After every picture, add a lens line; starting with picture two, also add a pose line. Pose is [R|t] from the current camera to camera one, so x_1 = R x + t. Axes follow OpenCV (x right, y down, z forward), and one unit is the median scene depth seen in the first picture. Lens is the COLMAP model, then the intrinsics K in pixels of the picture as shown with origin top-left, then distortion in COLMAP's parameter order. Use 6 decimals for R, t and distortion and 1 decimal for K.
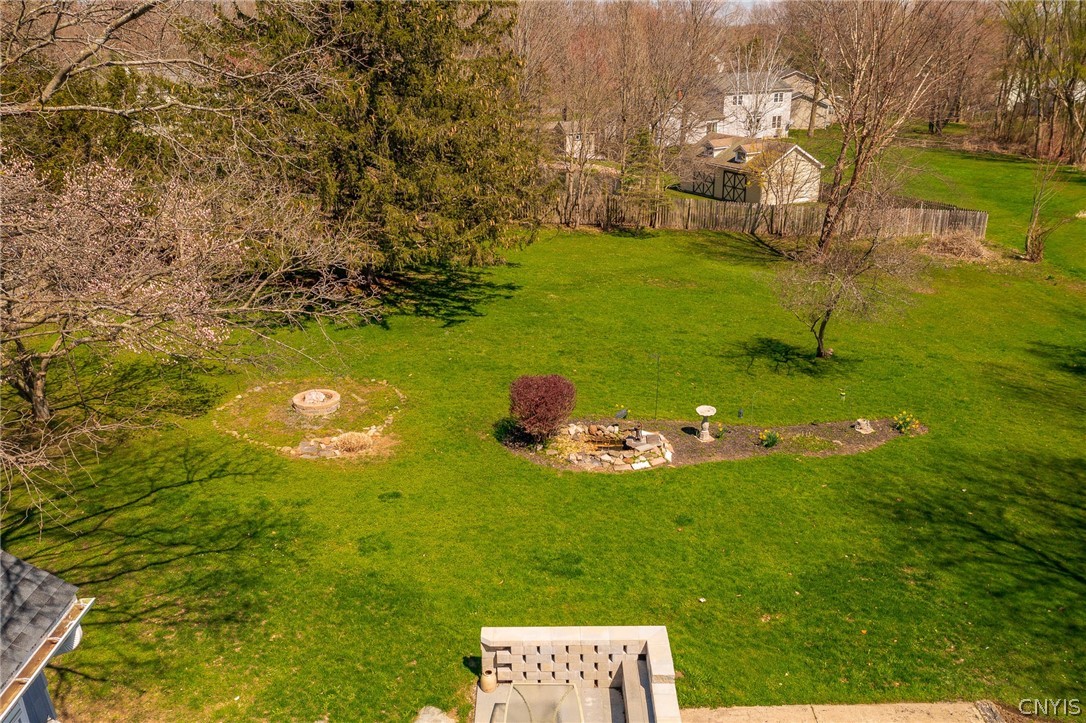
lens RADIAL K [[854.1, 0, 538.5], [0, 854.1, 359.5], [0, 0, 1]] dist [-0.008802, 0.000051]
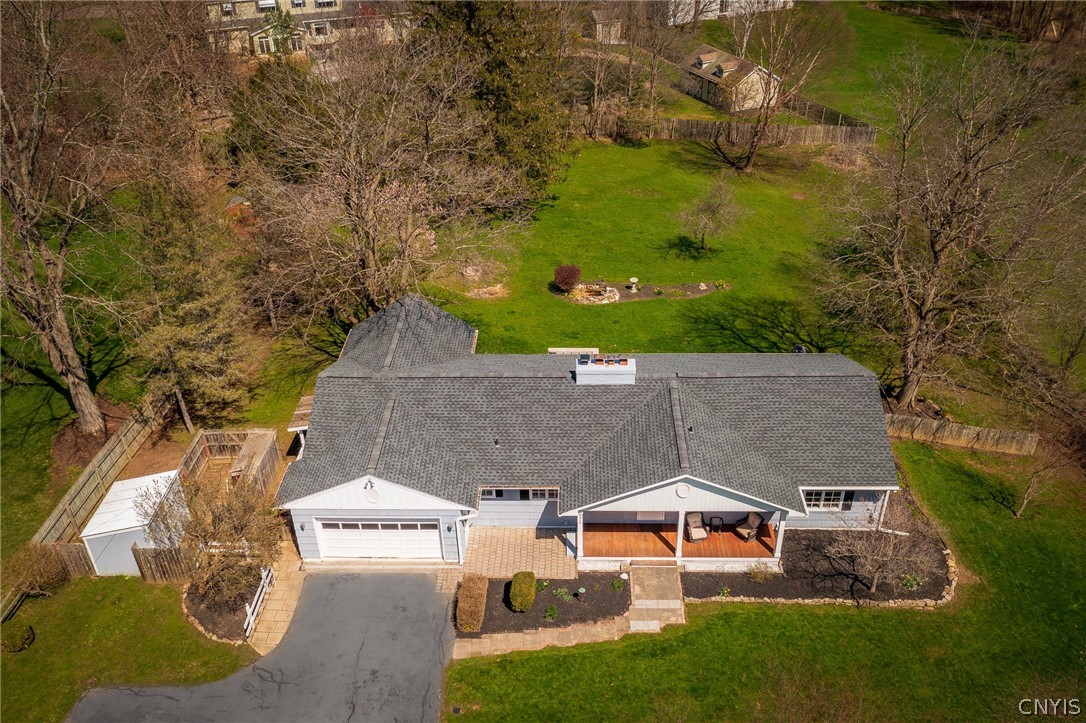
lens RADIAL K [[929.6, 0, 556.6], [0, 929.6, 385.2], [0, 0, 1]] dist [-0.012064, -0.004775]
pose [[0.999728, 0.012636, -0.019613, 0.027193], [-0.007825, 0.973542, 0.228376, -0.238503], [0.021980, -0.228160, 0.973376, -1.579932]]
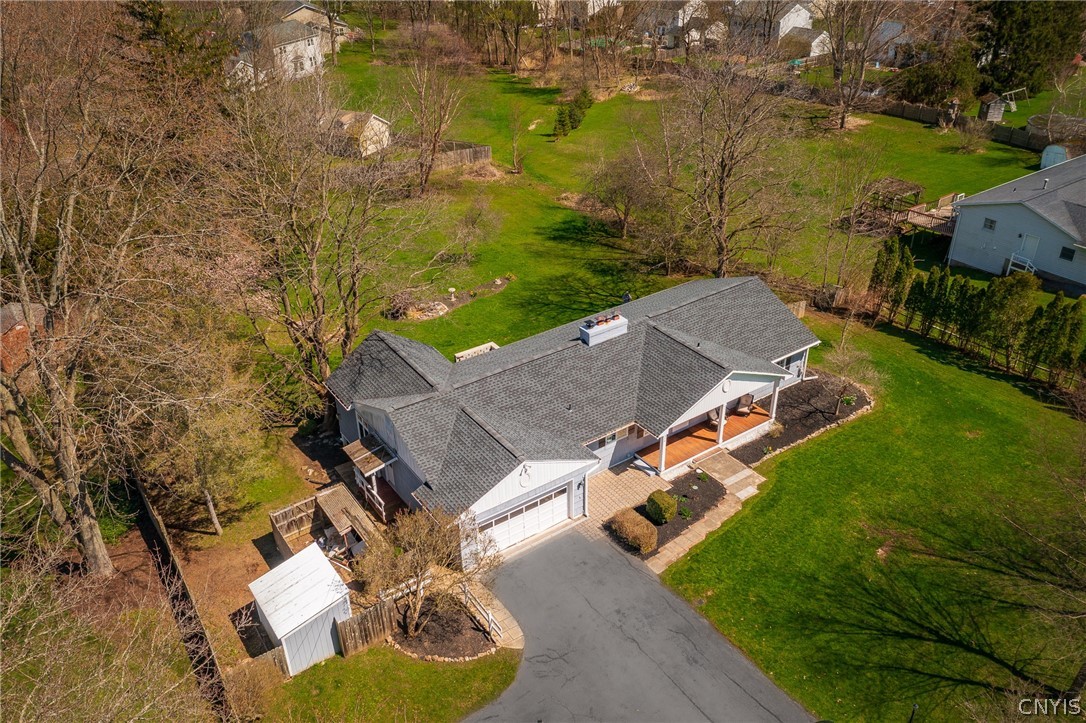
lens RADIAL K [[854.1, 0, 538.5], [0, 854.1, 359.5], [0, 0, 1]] dist [-0.008802, 0.000051]
pose [[0.823900, -0.286244, 0.489135, -0.949434], [0.204905, 0.955143, 0.213813, -0.247730], [-0.528396, -0.075935, 0.845595, -1.456877]]
